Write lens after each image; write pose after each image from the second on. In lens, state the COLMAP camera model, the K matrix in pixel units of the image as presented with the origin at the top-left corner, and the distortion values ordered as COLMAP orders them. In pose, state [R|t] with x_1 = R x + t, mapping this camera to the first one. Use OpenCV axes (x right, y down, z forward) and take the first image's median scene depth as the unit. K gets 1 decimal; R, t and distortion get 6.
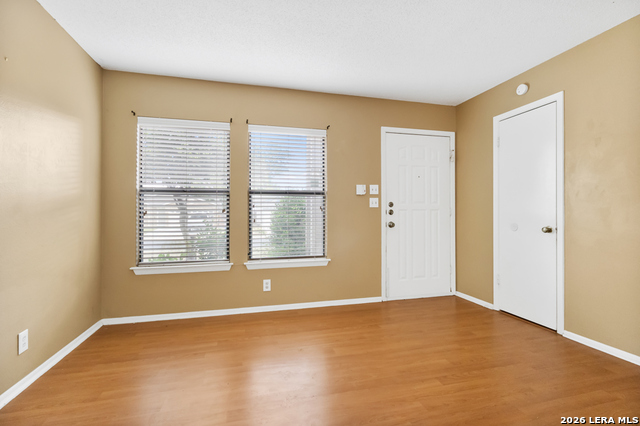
lens RADIAL K [[300.4, 0, 322.6], [0, 300.4, 209.2], [0, 0, 1]] dist [0.003050, 0.002080]
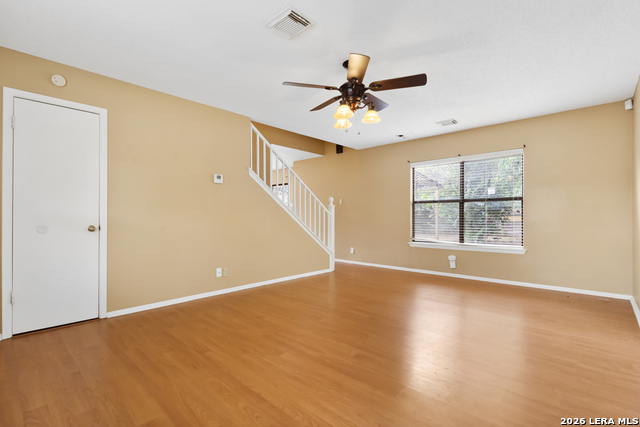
lens RADIAL K [[300.4, 0, 319.9], [0, 300.4, 214.7], [0, 0, 1]] dist [0.003050, 0.002080]
pose [[-0.533970, 0.003453, 0.845496, -0.644516], [-0.010790, 0.999882, -0.010898, 0.021714], [-0.845435, -0.014942, -0.533870, 0.934470]]
